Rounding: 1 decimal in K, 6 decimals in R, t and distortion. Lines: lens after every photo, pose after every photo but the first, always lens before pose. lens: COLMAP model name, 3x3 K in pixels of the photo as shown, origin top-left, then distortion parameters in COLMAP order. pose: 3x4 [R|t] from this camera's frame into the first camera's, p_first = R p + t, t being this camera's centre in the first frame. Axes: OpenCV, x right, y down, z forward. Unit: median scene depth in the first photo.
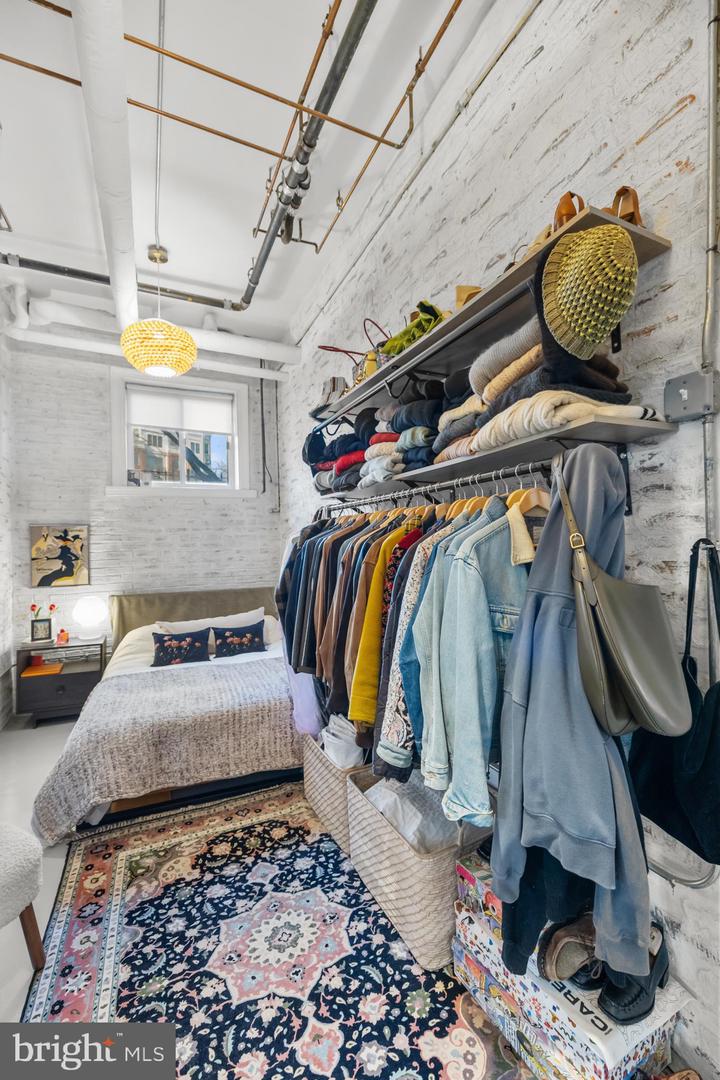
lens RADIAL K [[455.6, 0, 361.0], [0, 455.6, 544.9], [0, 0, 1]] dist [-0.001158, 0.000108]
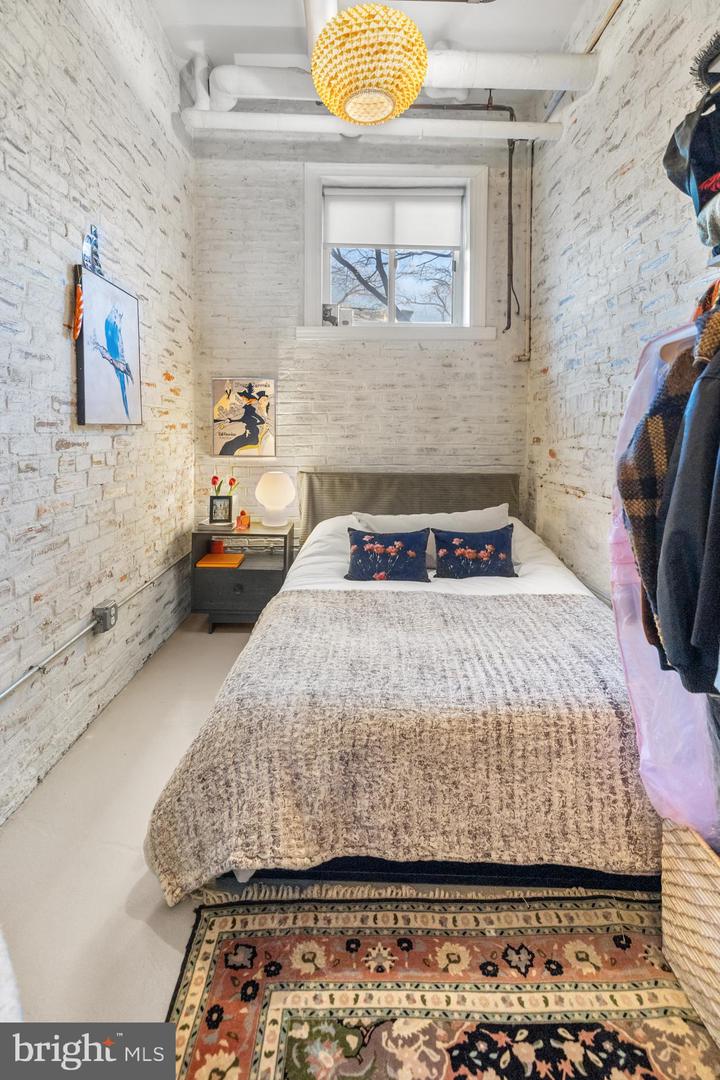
lens RADIAL K [[467.3, 0, 360.0], [0, 467.3, 540.0], [0, 0, 1]] dist [0.000166, -0.000056]
pose [[0.915883, 0.111893, -0.385537, -0.177055], [-0.026398, 0.975079, 0.220282, 0.058006], [0.400577, -0.191575, 0.896012, 0.392778]]
